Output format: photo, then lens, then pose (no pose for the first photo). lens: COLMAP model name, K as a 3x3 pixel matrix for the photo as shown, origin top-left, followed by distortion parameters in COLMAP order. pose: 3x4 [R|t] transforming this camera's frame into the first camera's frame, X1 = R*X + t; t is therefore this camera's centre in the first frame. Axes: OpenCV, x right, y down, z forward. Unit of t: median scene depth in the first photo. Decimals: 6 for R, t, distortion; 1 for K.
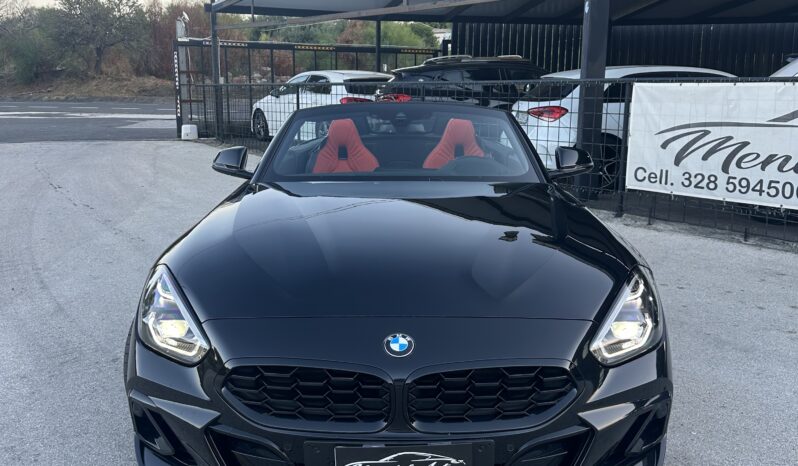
lens RADIAL K [[742.2, 0, 399.0], [0, 742.2, 233.0], [0, 0, 1]] dist [0.169070, -0.368764]
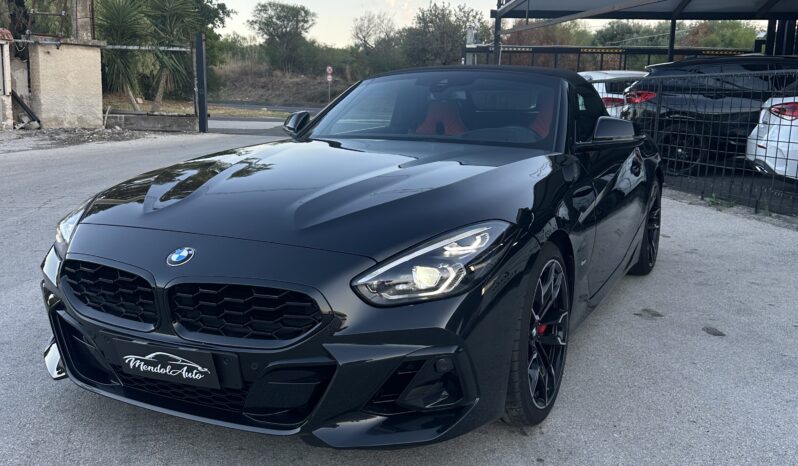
lens RADIAL K [[742.2, 0, 399.0], [0, 742.2, 233.0], [0, 0, 1]] dist [0.169070, -0.368764]
pose [[0.898625, 0.089183, -0.429558, 0.250369], [-0.097648, 0.995218, 0.002347, 0.028221], [0.427713, 0.039836, 0.903036, 0.053531]]
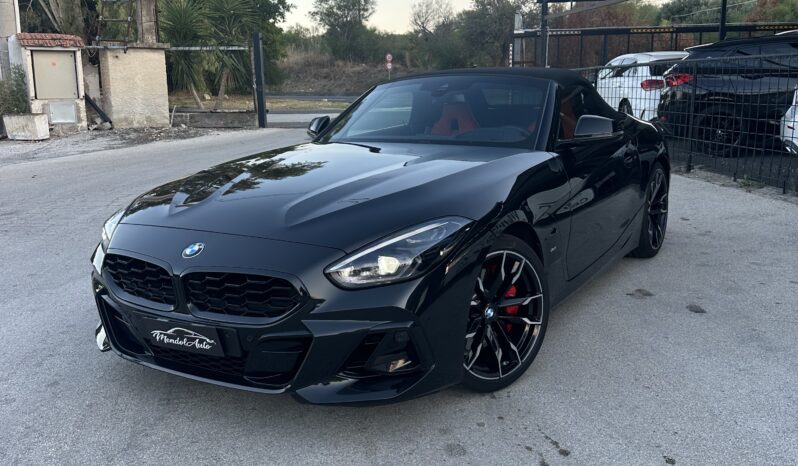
lens RADIAL K [[739.1, 0, 392.9], [0, 739.1, 239.0], [0, 0, 1]] dist [0.167723, -0.354269]
pose [[0.854497, 0.084493, -0.512538, 0.329780], [-0.075334, 0.996408, 0.038664, 0.017629], [0.513964, 0.005574, 0.857794, 0.016494]]
